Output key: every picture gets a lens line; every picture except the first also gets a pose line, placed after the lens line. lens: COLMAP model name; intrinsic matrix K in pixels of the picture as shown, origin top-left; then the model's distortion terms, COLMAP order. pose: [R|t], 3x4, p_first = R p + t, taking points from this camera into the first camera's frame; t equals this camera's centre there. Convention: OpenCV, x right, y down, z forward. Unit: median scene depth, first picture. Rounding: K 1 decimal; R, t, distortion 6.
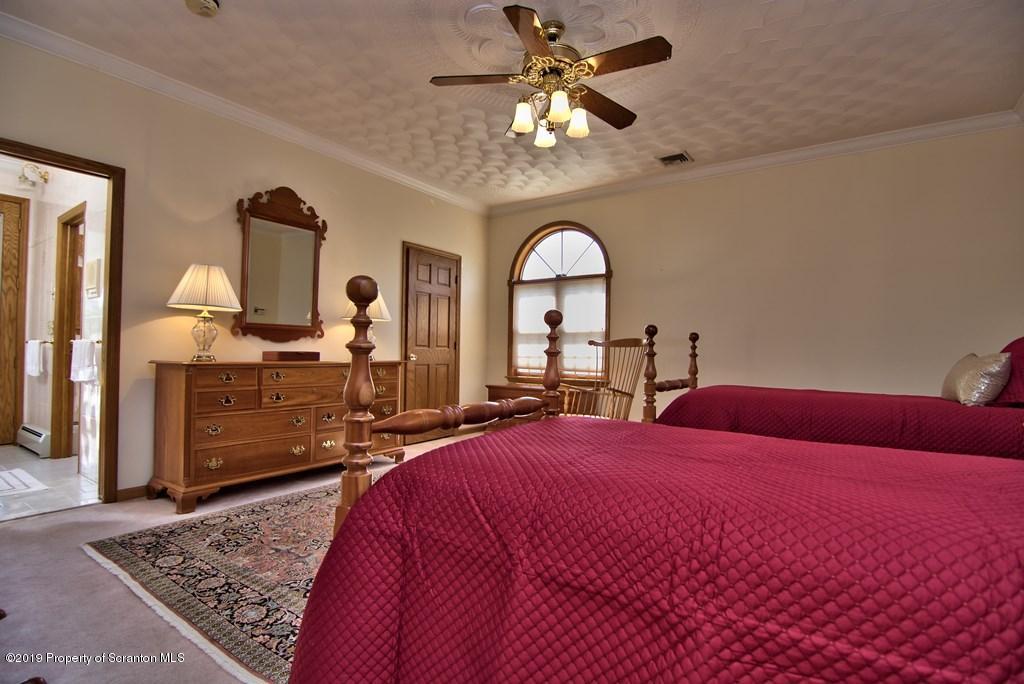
lens RADIAL K [[492.7, 0, 516.1], [0, 492.7, 344.8], [0, 0, 1]] dist [-0.021942, -0.001333]
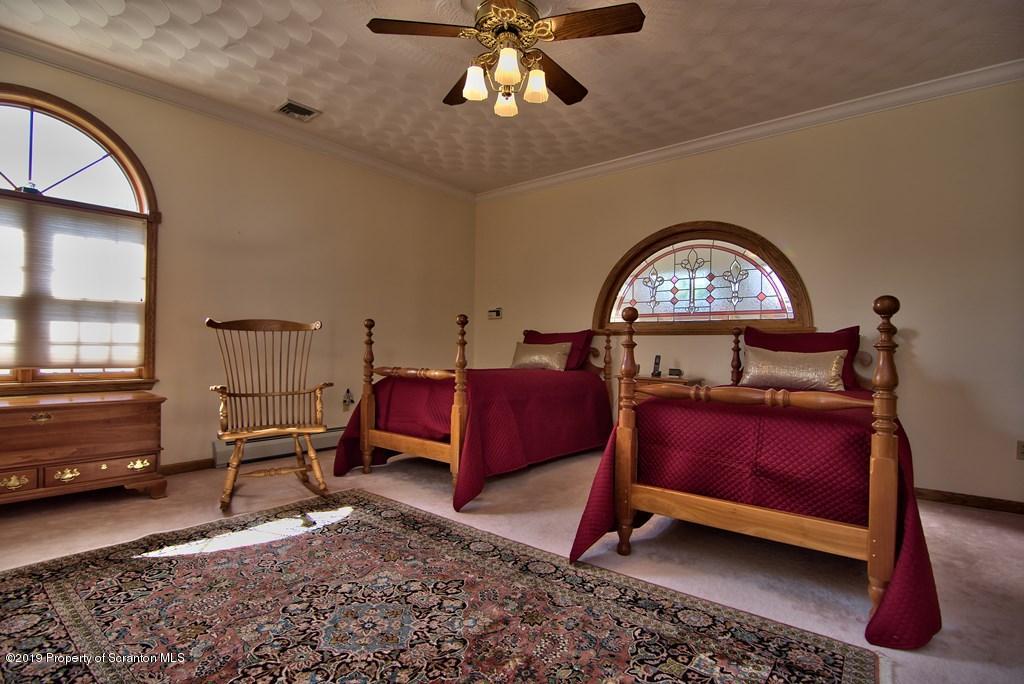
lens RADIAL K [[492.7, 0, 516.1], [0, 492.7, 344.8], [0, 0, 1]] dist [-0.021942, -0.001333]
pose [[0.081439, -0.007172, 0.996652, -0.542729], [-0.030605, 0.999485, 0.009693, 0.007219], [-0.996208, -0.031292, 0.081178, 0.593907]]
